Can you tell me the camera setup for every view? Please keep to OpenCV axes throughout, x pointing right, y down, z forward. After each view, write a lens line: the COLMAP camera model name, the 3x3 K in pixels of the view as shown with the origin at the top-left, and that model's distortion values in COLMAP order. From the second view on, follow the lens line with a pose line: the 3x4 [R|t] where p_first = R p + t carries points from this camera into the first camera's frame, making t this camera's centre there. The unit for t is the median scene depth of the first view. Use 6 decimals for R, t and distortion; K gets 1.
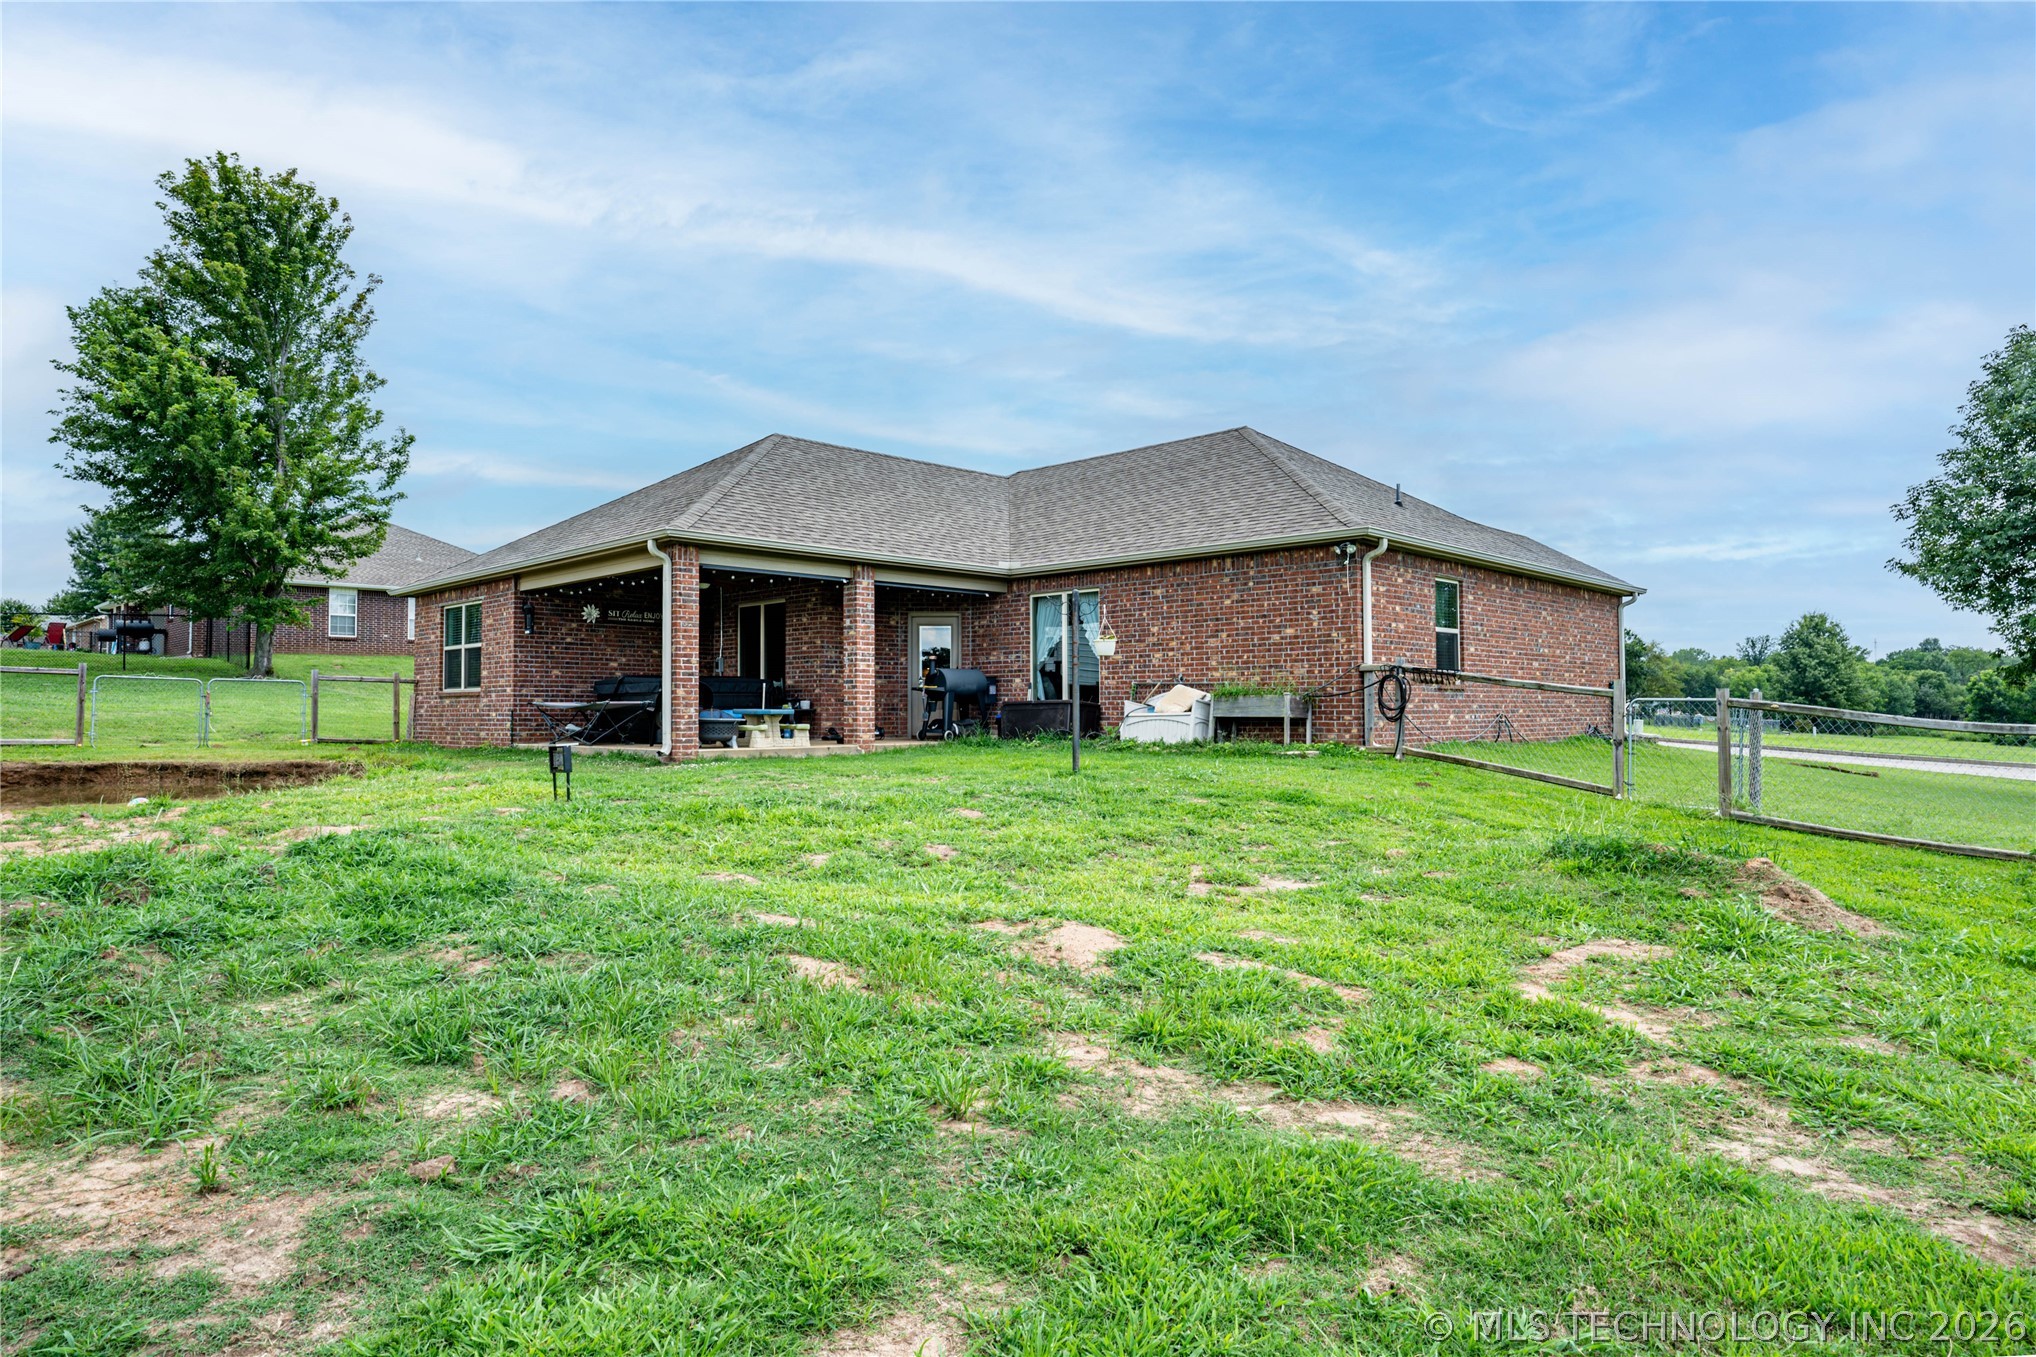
lens RADIAL K [[1193.4, 0, 1018.0], [0, 1193.4, 678.5], [0, 0, 1]] dist [-0.052805, 0.037686]
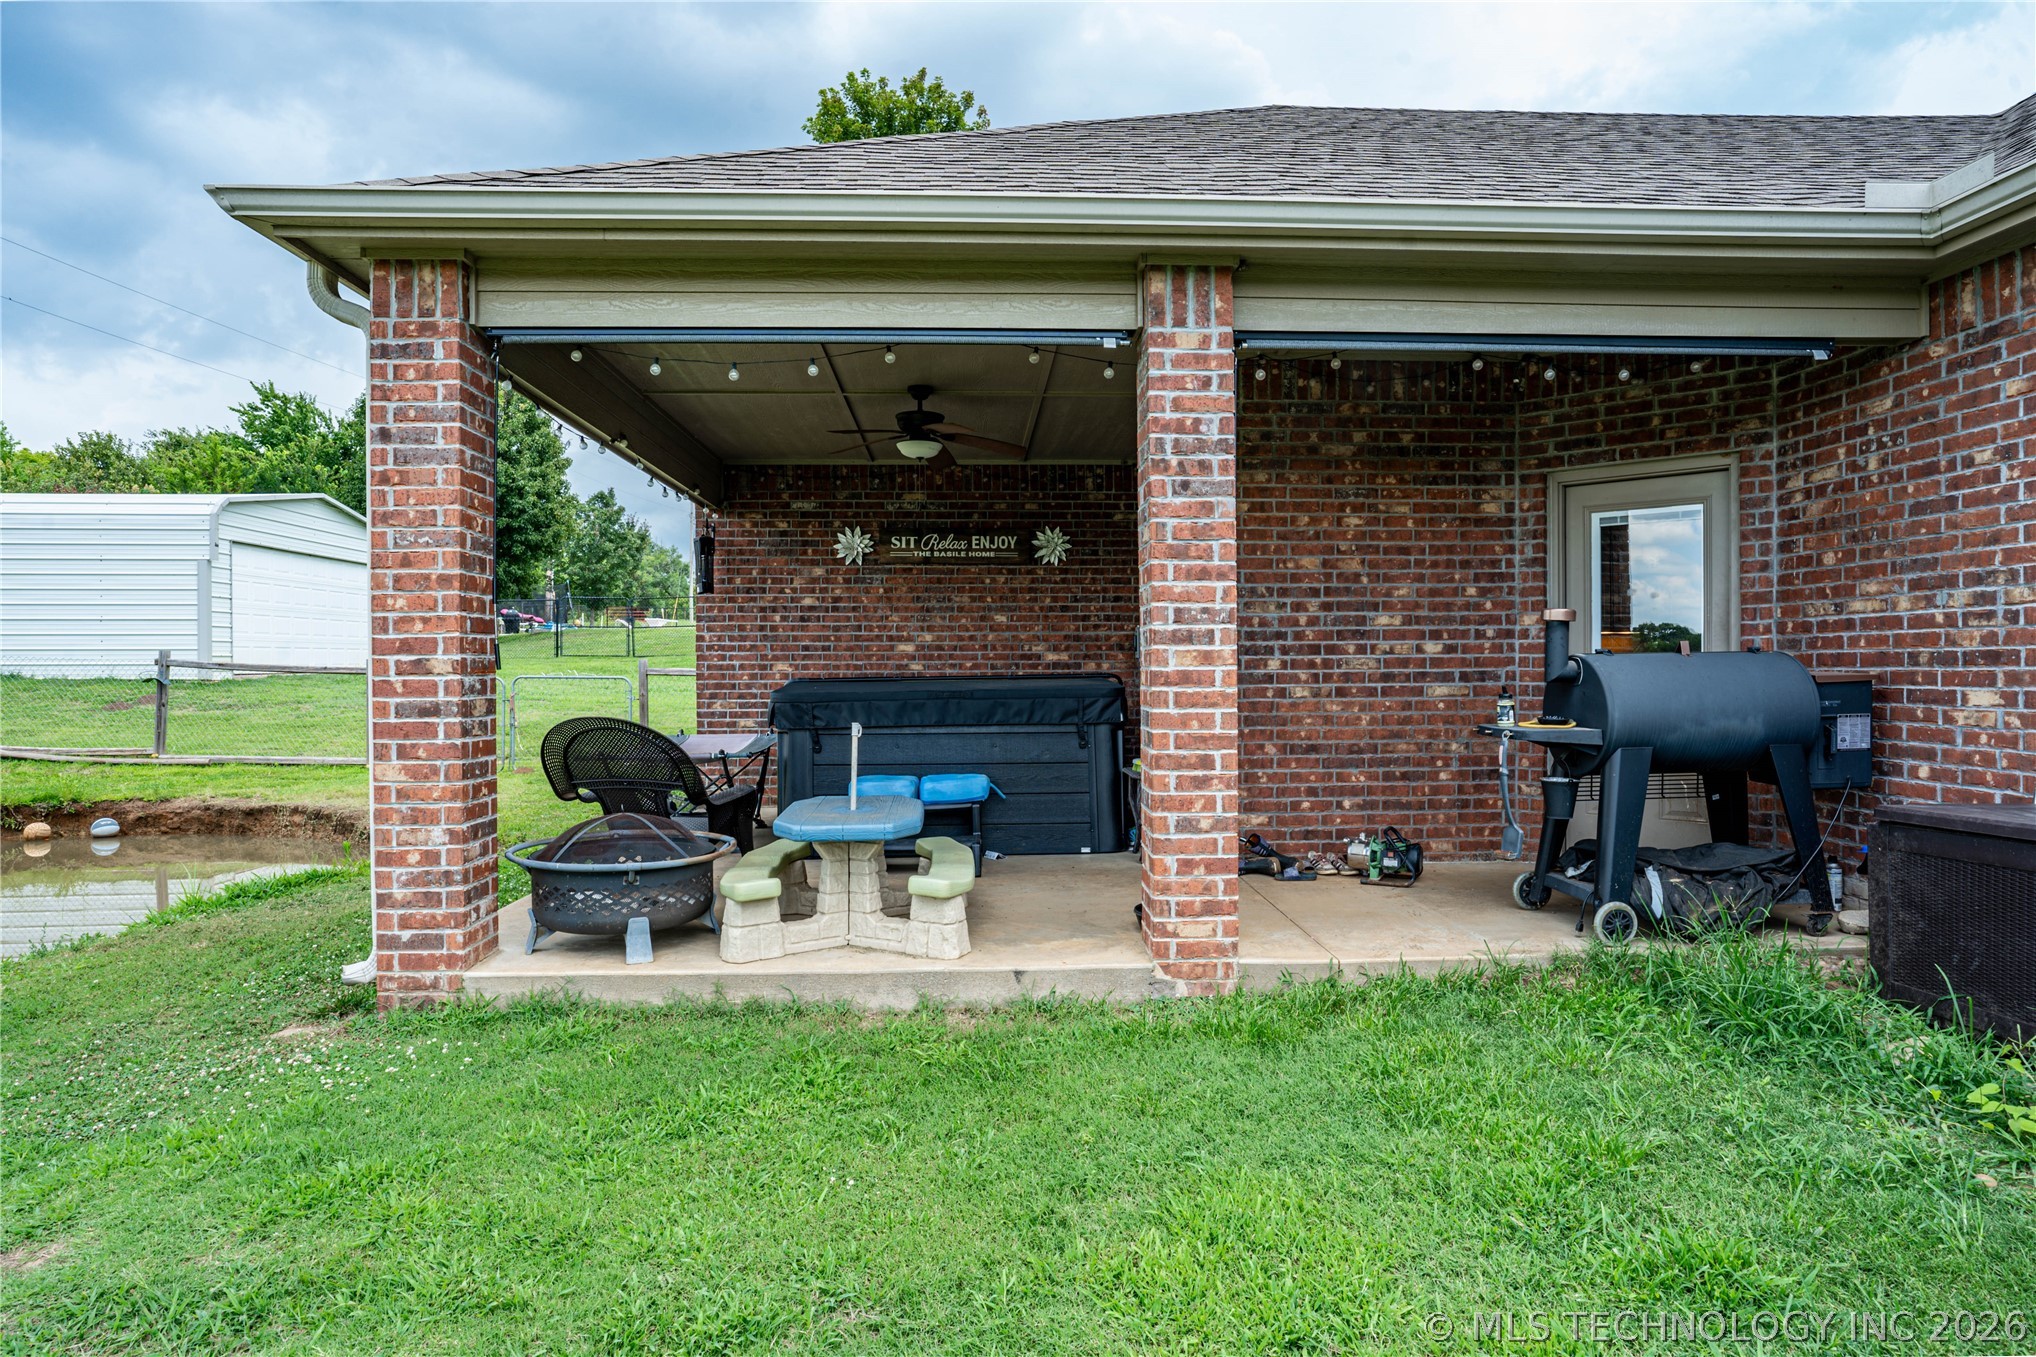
lens RADIAL K [[1144.6, 0, 1014.7], [0, 1144.6, 670.7], [0, 0, 1]] dist [-0.055221, 0.042049]
pose [[0.727225, 0.000817, -0.686399, 0.012728], [0.021688, 0.999473, 0.024167, -0.012875], [0.686057, -0.032461, 0.726824, 0.689662]]
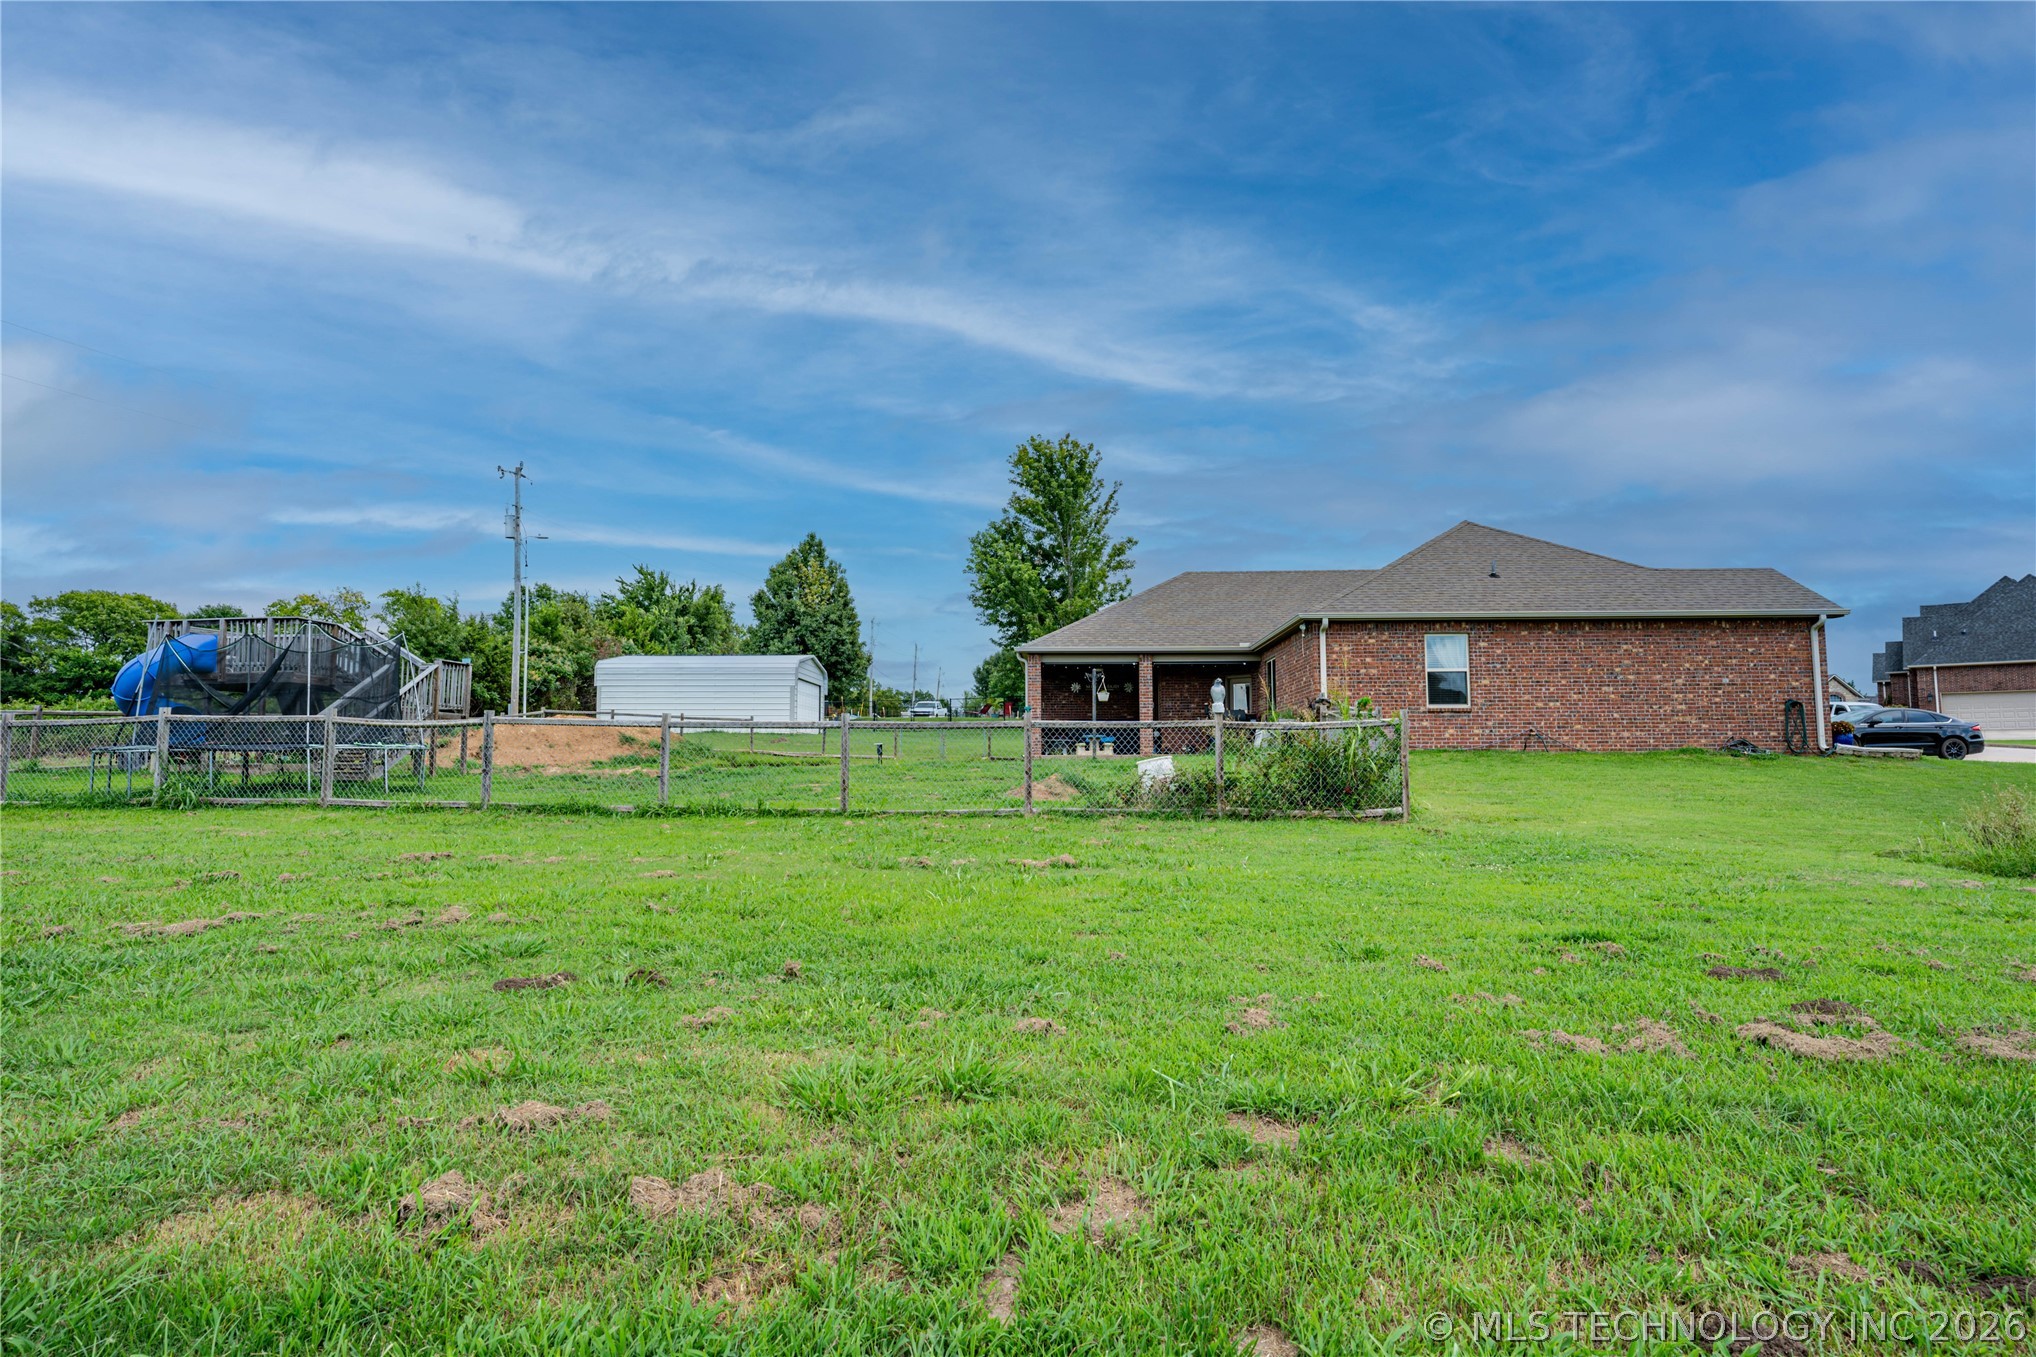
lens RADIAL K [[1119.0, 0, 1019.4], [0, 1119.0, 674.8], [0, 0, 1]] dist [-0.052819, 0.039688]
pose [[0.669433, -0.059987, -0.740447, 0.861327], [0.020000, 0.997828, -0.062757, 0.033241], [0.742603, 0.027203, 0.669179, -0.230727]]
